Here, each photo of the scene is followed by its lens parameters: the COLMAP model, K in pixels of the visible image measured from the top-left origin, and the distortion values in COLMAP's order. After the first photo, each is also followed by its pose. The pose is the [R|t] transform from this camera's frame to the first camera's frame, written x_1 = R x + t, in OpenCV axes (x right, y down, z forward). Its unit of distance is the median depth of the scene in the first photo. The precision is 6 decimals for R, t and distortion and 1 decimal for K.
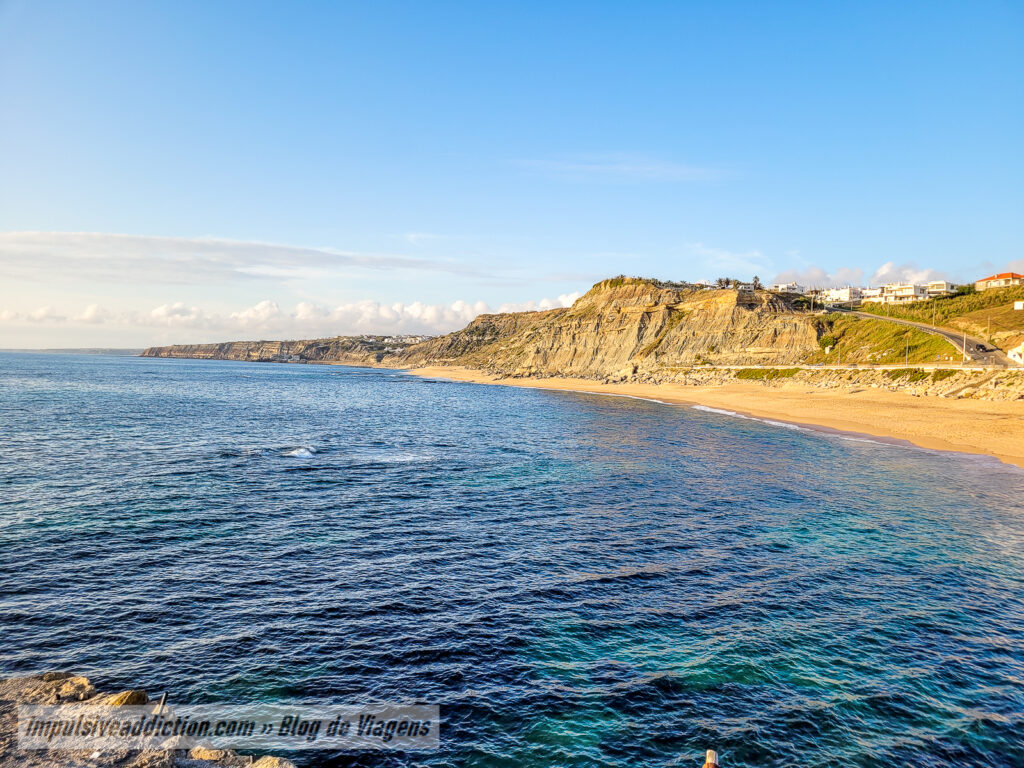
lens RADIAL K [[764.3, 0, 536.9], [0, 764.3, 379.6], [0, 0, 1]] dist [0.035502, -0.029251]
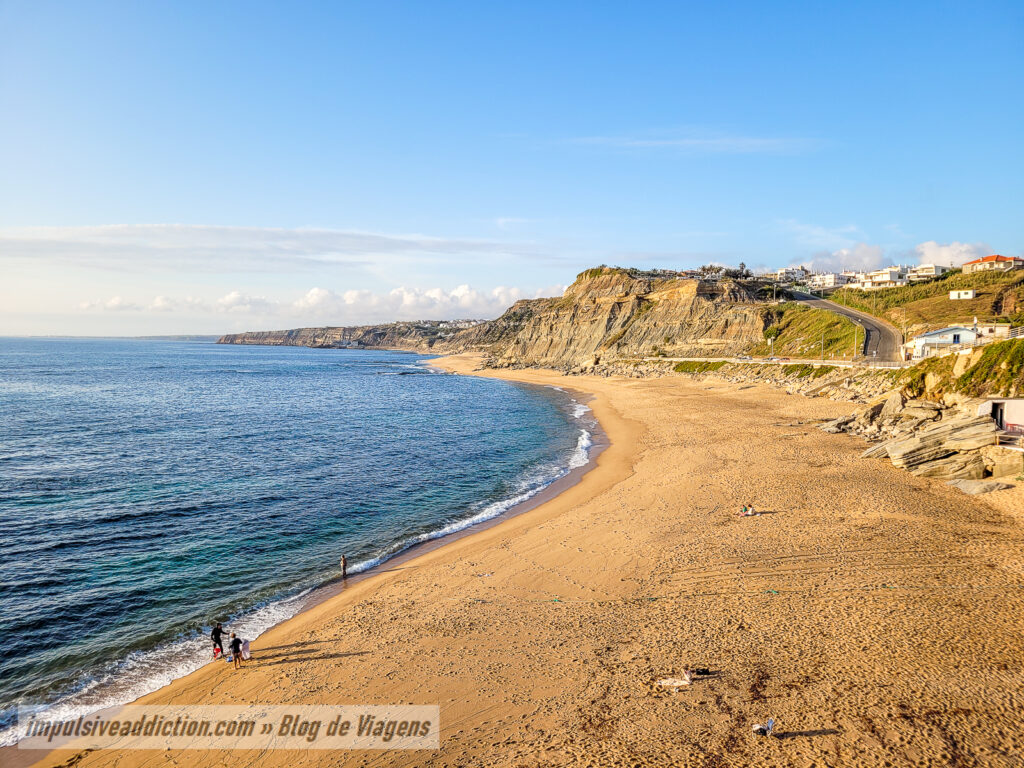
lens RADIAL K [[764.3, 0, 539.3], [0, 764.3, 396.4], [0, 0, 1]] dist [0.035502, -0.029251]
pose [[0.995695, -0.004698, -0.092576, 0.124593], [0.008966, 0.998913, 0.045740, -0.011229], [0.092260, -0.046373, 0.994654, -0.012931]]
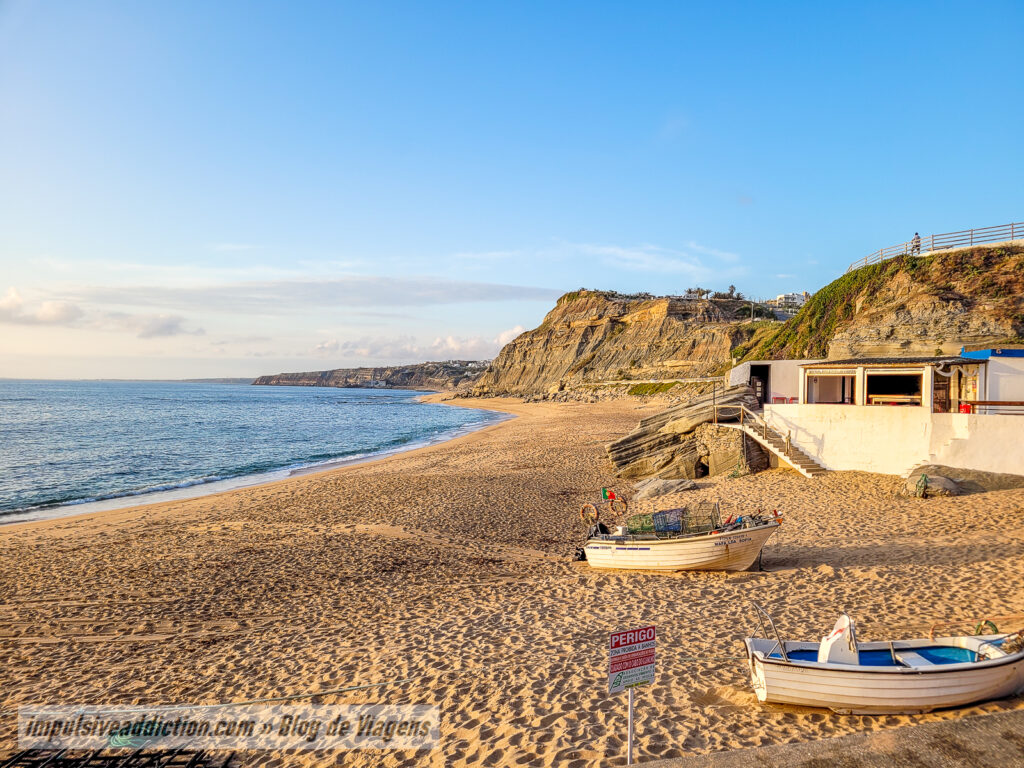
lens RADIAL K [[764.3, 0, 557.3], [0, 764.3, 395.2], [0, 0, 1]] dist [0.035502, -0.029251]
pose [[0.992130, -0.012090, -0.124629, 0.203979], [0.010771, 0.999879, -0.011248, 0.006089], [0.124749, 0.009817, 0.992140, 0.063643]]
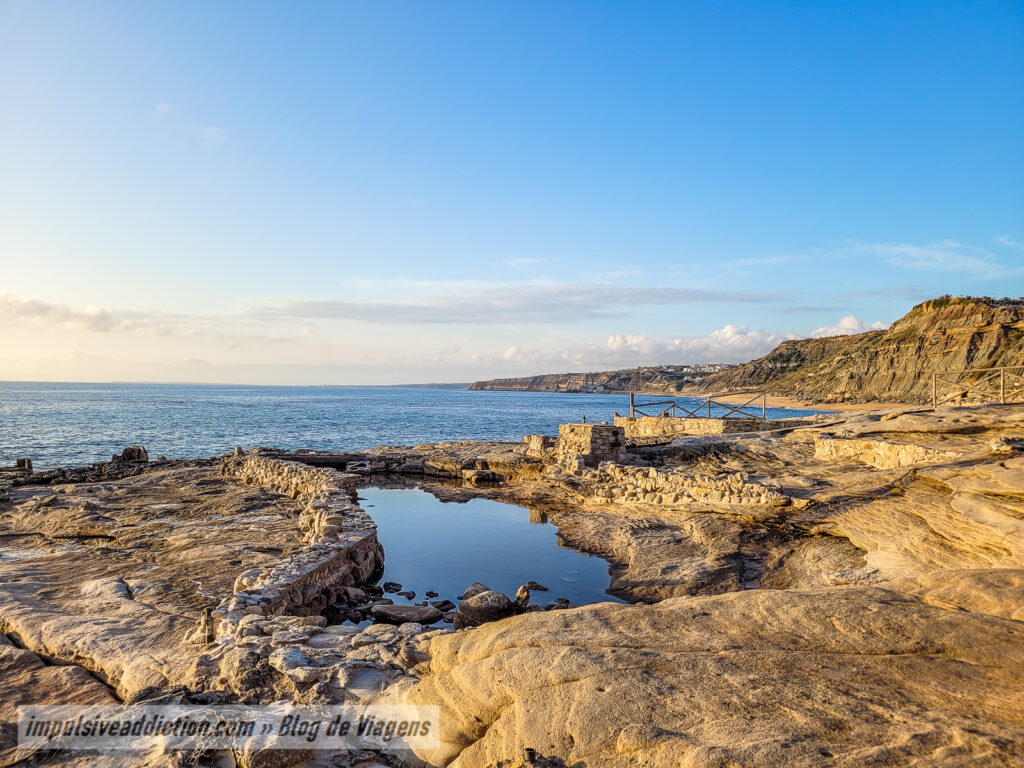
lens RADIAL K [[764.3, 0, 524.9], [0, 764.3, 384.5], [0, 0, 1]] dist [0.035502, -0.029251]
pose [[0.922324, -0.017686, -0.386013, -0.005270], [0.005231, 0.999432, -0.033293, 0.004232], [0.386383, 0.028687, 0.921892, -0.086064]]
